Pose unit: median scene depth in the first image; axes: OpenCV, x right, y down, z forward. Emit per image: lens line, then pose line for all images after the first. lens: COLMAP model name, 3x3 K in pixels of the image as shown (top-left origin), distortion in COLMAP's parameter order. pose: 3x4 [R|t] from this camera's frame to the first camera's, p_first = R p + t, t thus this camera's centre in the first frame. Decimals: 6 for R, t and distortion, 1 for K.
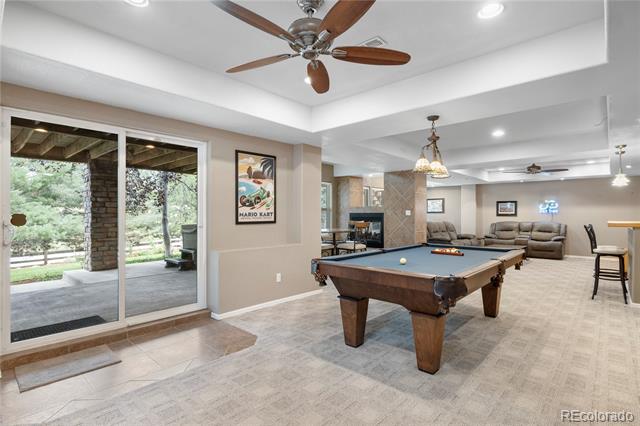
lens RADIAL K [[330.2, 0, 321.9], [0, 330.2, 209.4], [0, 0, 1]] dist [-0.002404, -0.000230]
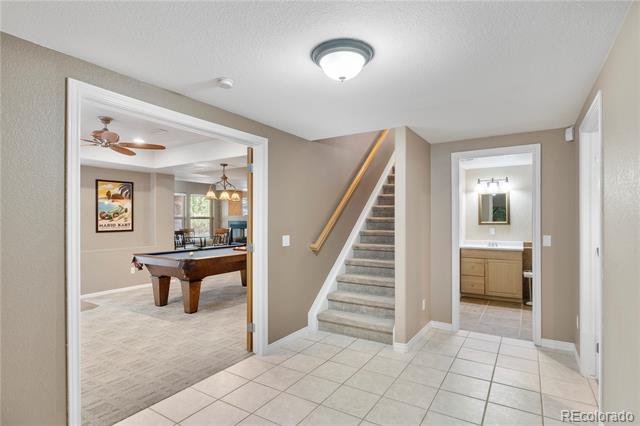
lens RADIAL K [[330.2, 0, 319.7], [0, 330.2, 217.6], [0, 0, 1]] dist [-0.002404, -0.000230]
pose [[0.984093, -0.004197, 0.177606, 0.414662], [0.002381, 0.999943, 0.010434, -0.029682], [-0.177640, -0.009845, 0.984046, -0.533740]]
